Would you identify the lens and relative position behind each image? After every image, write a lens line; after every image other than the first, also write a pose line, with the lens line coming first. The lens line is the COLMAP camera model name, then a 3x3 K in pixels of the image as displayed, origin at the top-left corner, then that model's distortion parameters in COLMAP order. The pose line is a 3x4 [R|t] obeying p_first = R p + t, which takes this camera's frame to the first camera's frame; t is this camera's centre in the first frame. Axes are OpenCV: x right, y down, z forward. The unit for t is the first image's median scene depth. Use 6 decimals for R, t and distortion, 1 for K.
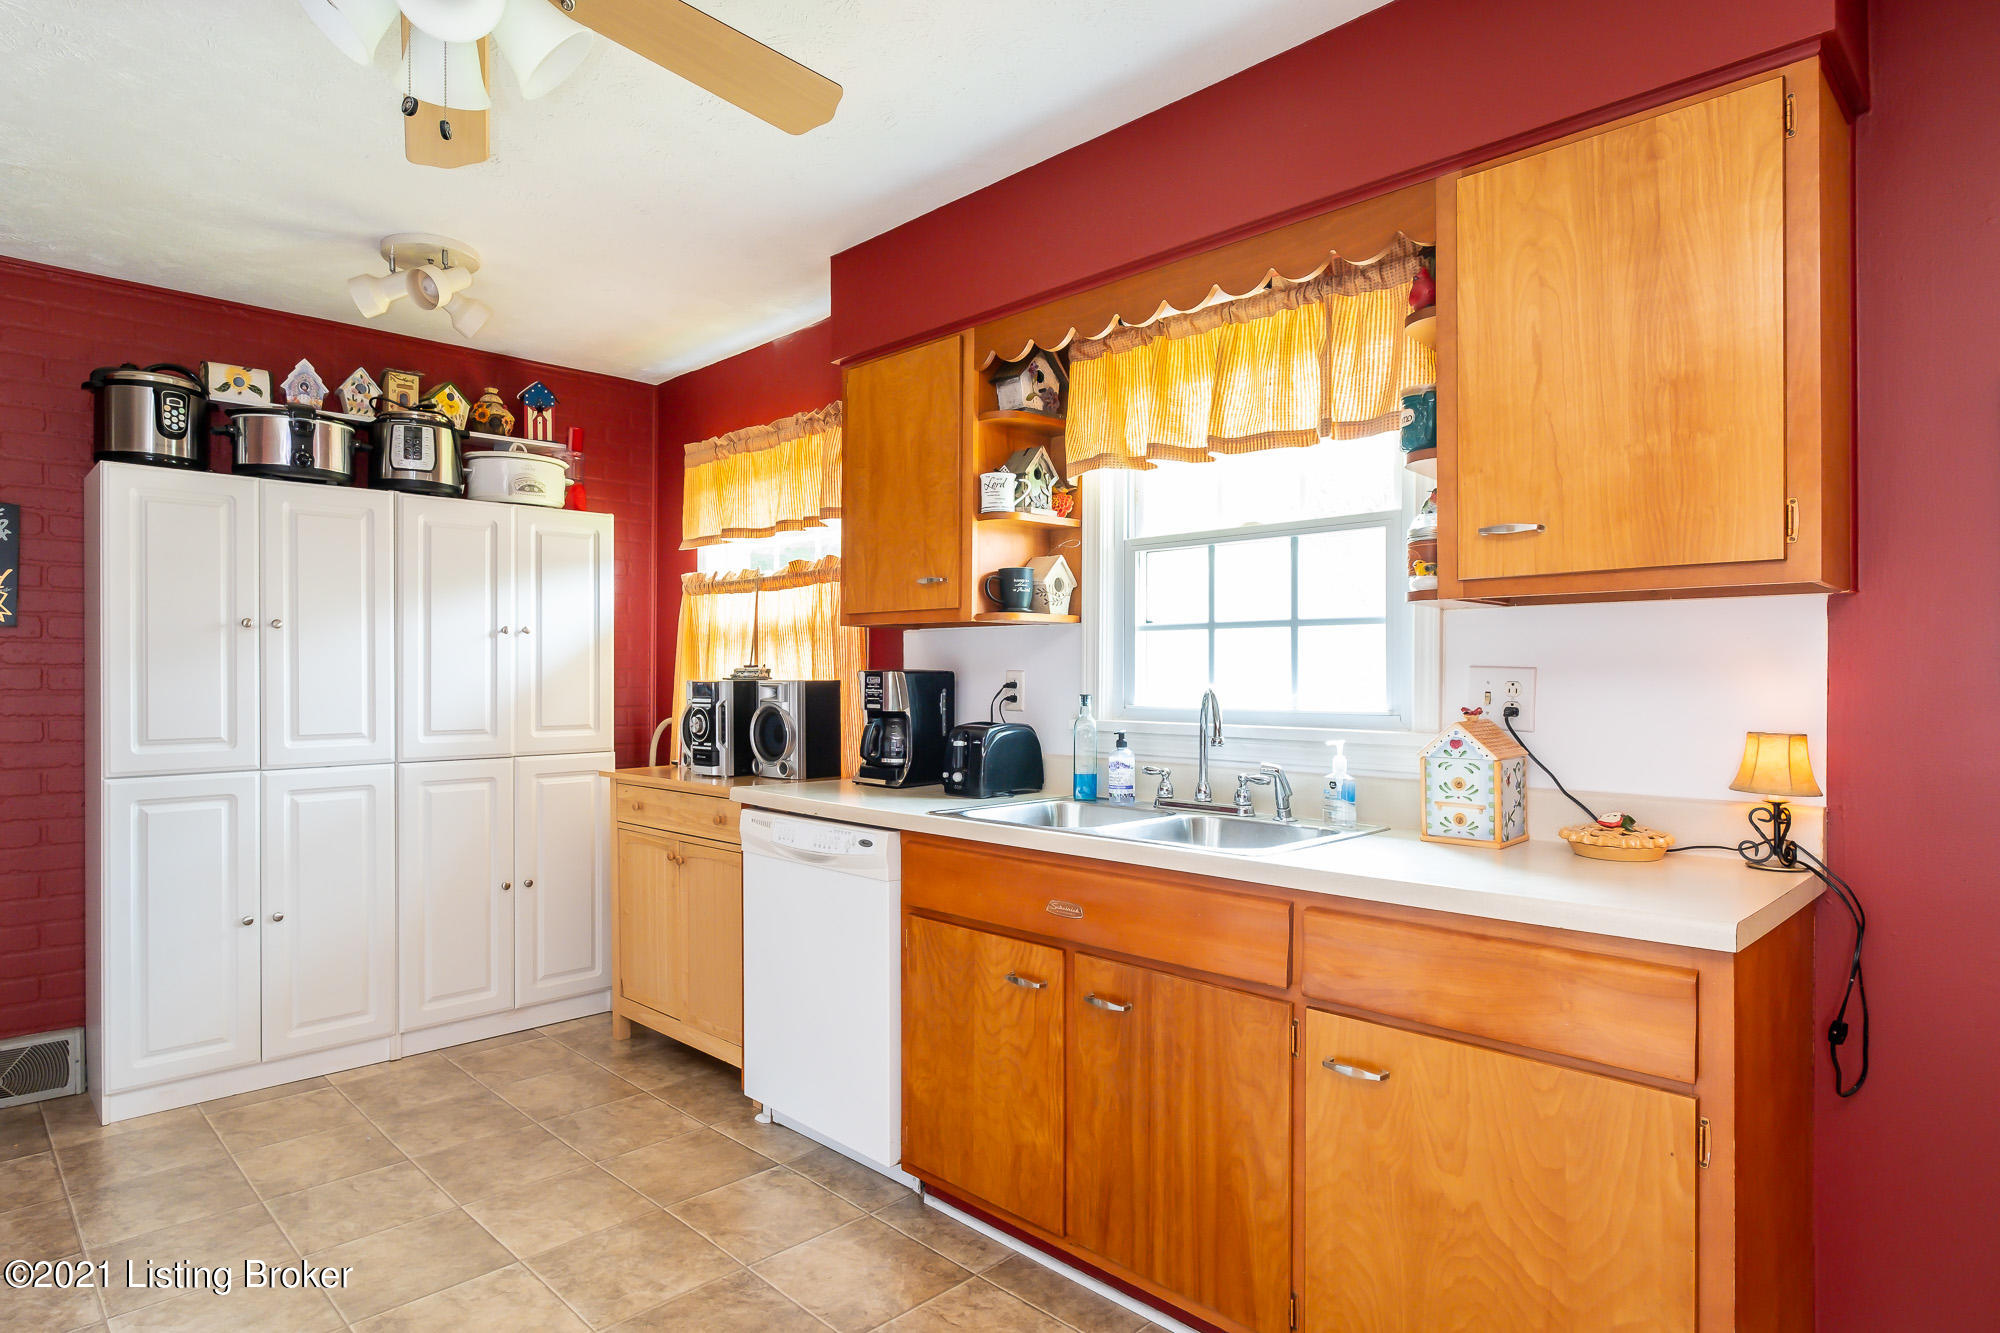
lens RADIAL K [[1032.2, 0, 1000.0], [0, 1032.2, 666.5], [0, 0, 1]] dist [-0.002382, -0.000229]
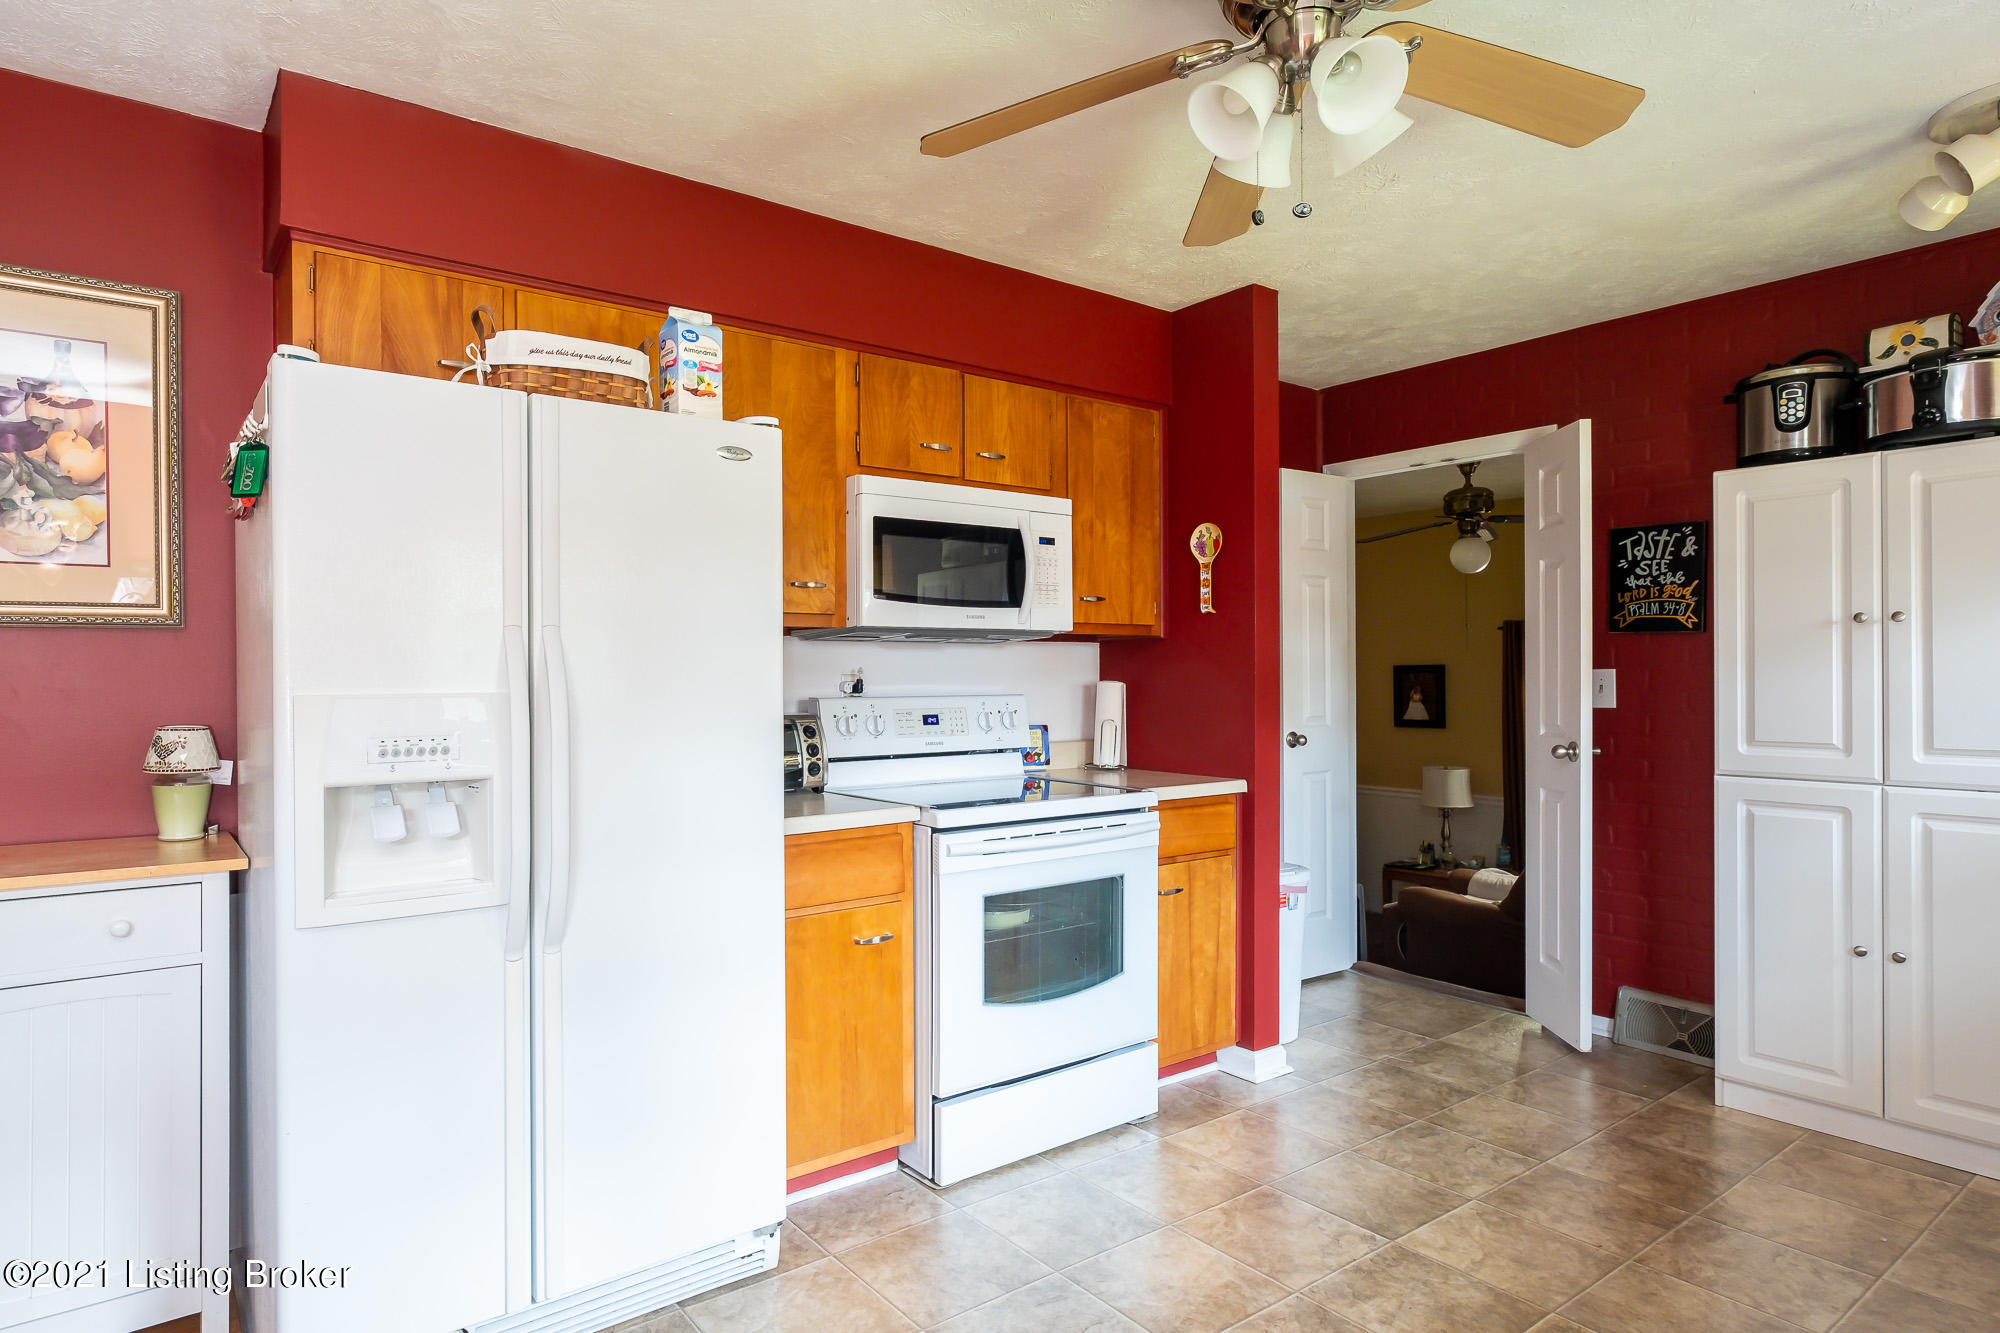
lens RADIAL K [[1147.3, 0, 997.7], [0, 1147.3, 680.1], [0, 0, 1]] dist [0.049601, -0.001248]
pose [[-0.069306, 0.005032, -0.997583, 0.362947], [0.003844, 0.999981, 0.004777, 0.004046], [0.997588, -0.003503, -0.069324, 0.344193]]
